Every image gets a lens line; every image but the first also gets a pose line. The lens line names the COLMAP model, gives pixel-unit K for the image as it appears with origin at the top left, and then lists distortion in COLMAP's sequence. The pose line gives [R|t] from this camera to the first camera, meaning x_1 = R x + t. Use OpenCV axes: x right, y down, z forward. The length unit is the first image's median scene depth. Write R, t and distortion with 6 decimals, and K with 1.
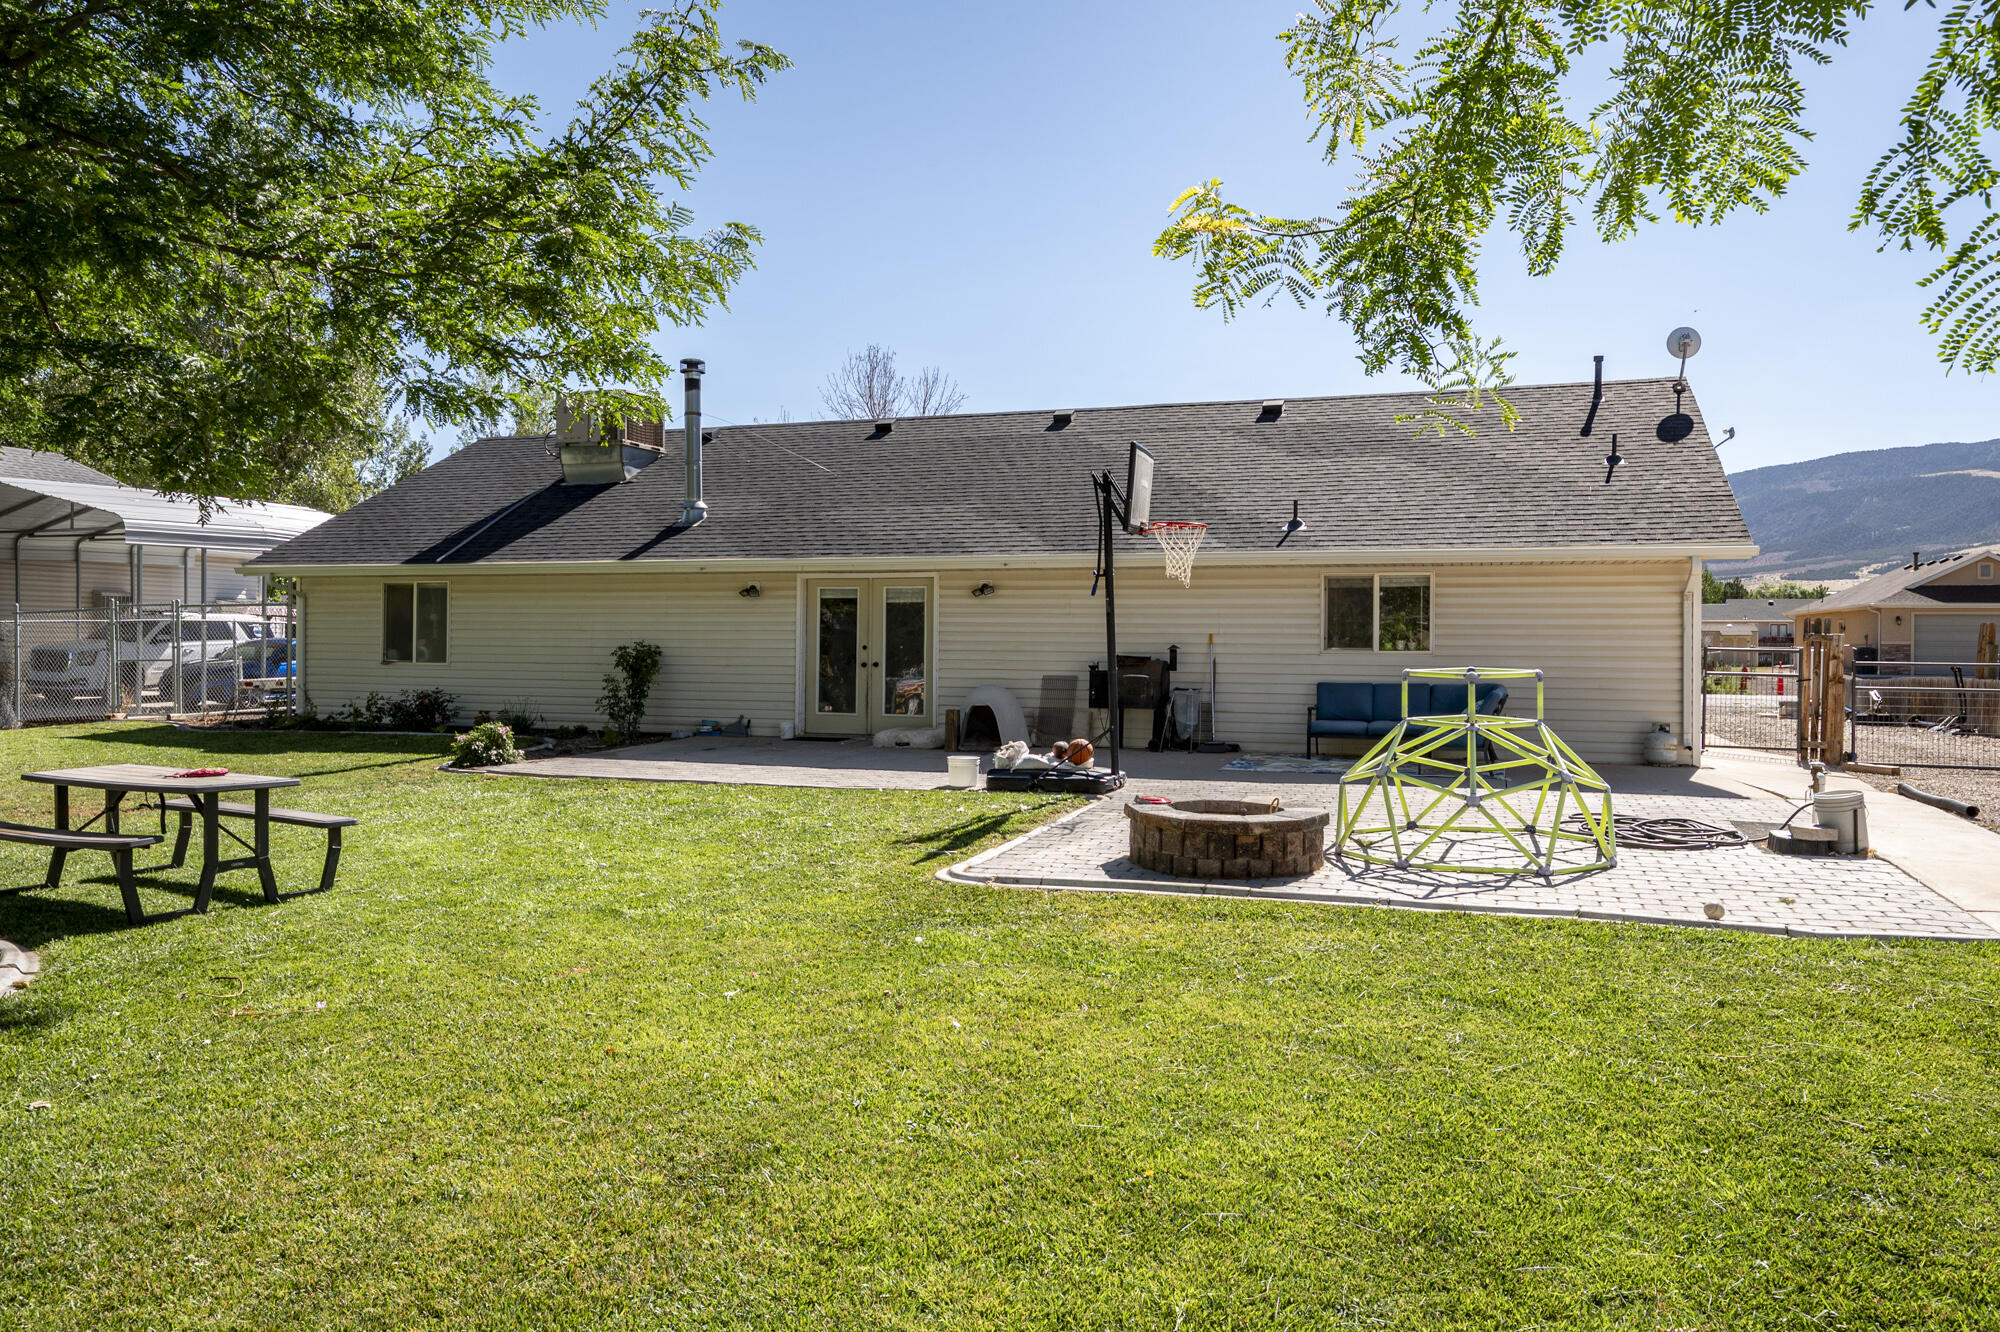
lens RADIAL K [[1381.4, 0, 1000.9], [0, 1381.4, 656.3], [0, 0, 1]] dist [-0.013405, -0.004105]
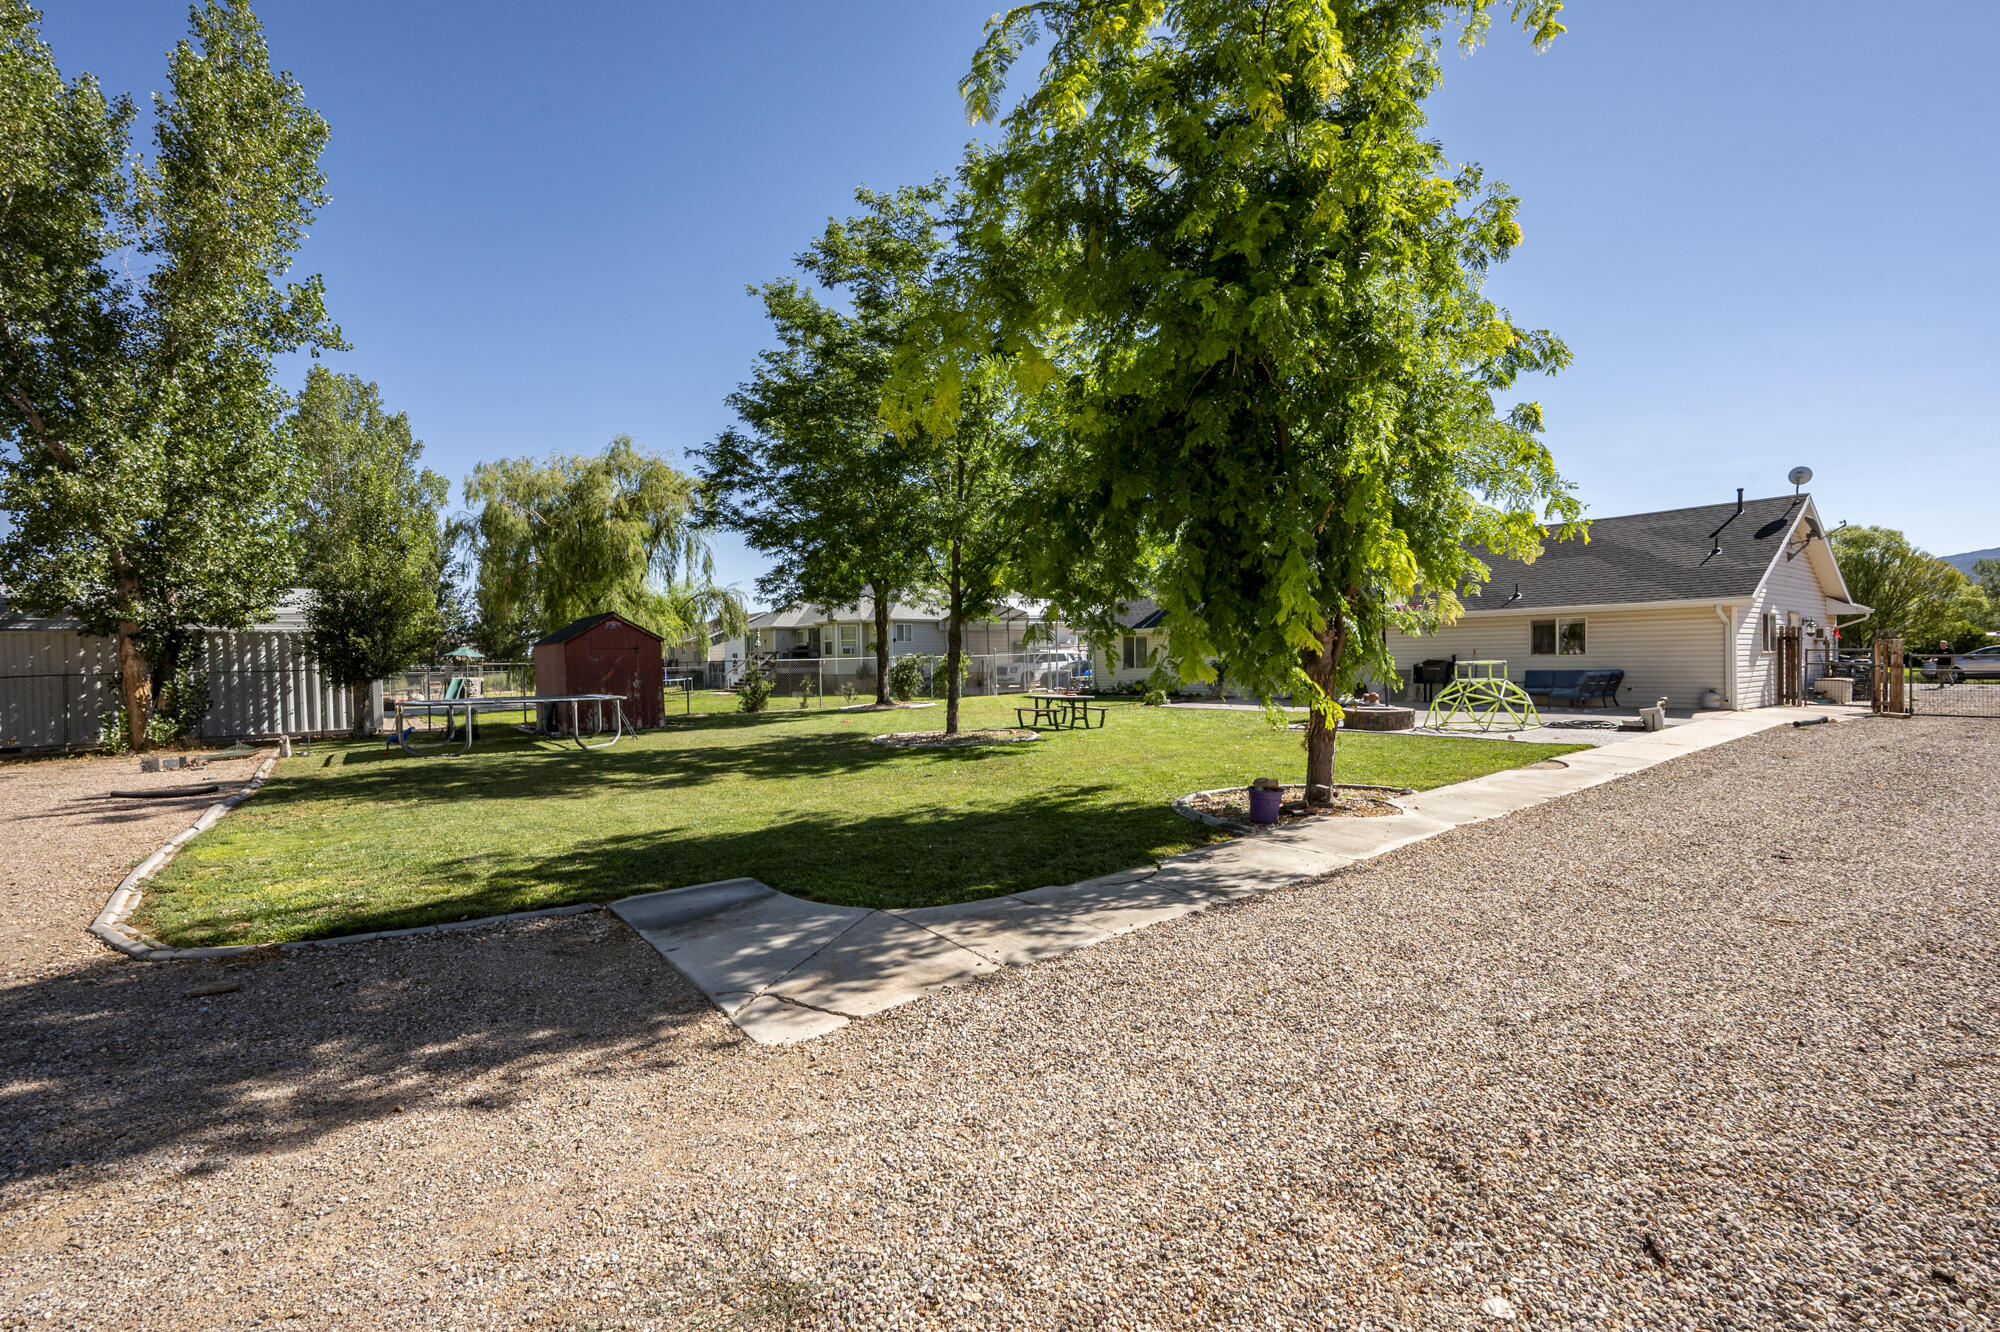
lens RADIAL K [[889.2, 0, 996.8], [0, 889.2, 664.1], [0, 0, 1]] dist [0.000448, 0.000028]
pose [[0.837693, -0.016984, -0.545877, 0.254824], [0.013401, 0.999855, -0.010542, 0.010887], [0.545977, 0.001516, 0.837799, -0.505746]]
